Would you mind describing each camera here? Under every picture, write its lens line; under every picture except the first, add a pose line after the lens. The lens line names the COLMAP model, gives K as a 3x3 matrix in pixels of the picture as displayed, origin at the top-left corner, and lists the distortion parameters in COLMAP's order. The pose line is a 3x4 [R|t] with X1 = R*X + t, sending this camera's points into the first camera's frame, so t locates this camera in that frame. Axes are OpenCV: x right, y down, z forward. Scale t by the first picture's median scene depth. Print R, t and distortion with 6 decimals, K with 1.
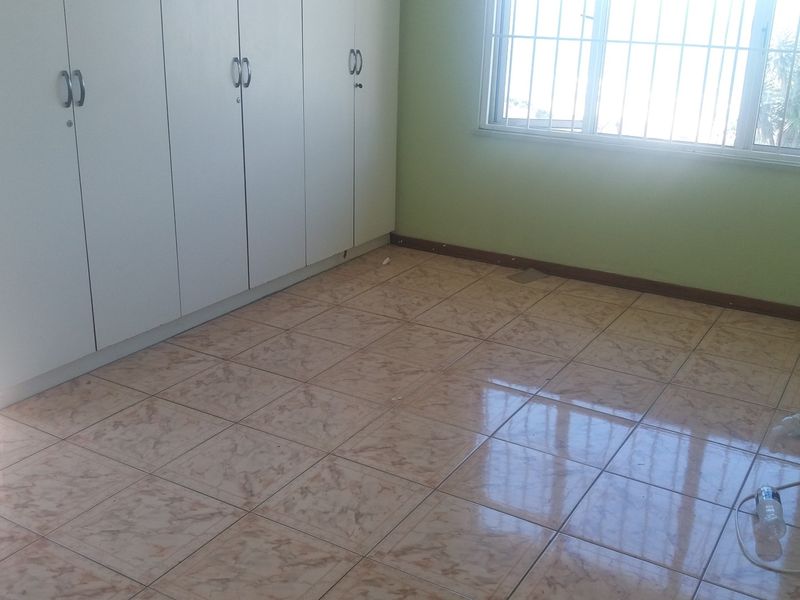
lens RADIAL K [[876.0, 0, 400.0], [0, 876.0, 300.0], [0, 0, 1]] dist [0.012663, 0.010604]
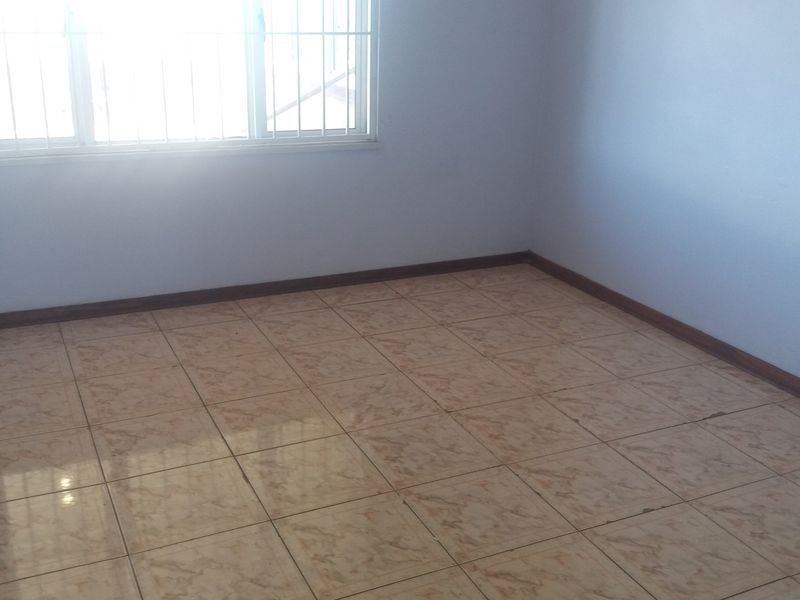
lens RADIAL K [[876.0, 0, 400.0], [0, 876.0, 300.0], [0, 0, 1]] dist [0.012663, 0.010604]
pose [[0.552778, -0.265449, 0.789920, -0.371188], [0.269970, 0.953832, 0.131608, -0.086802], [-0.788386, 0.140504, 0.598921, 0.306796]]
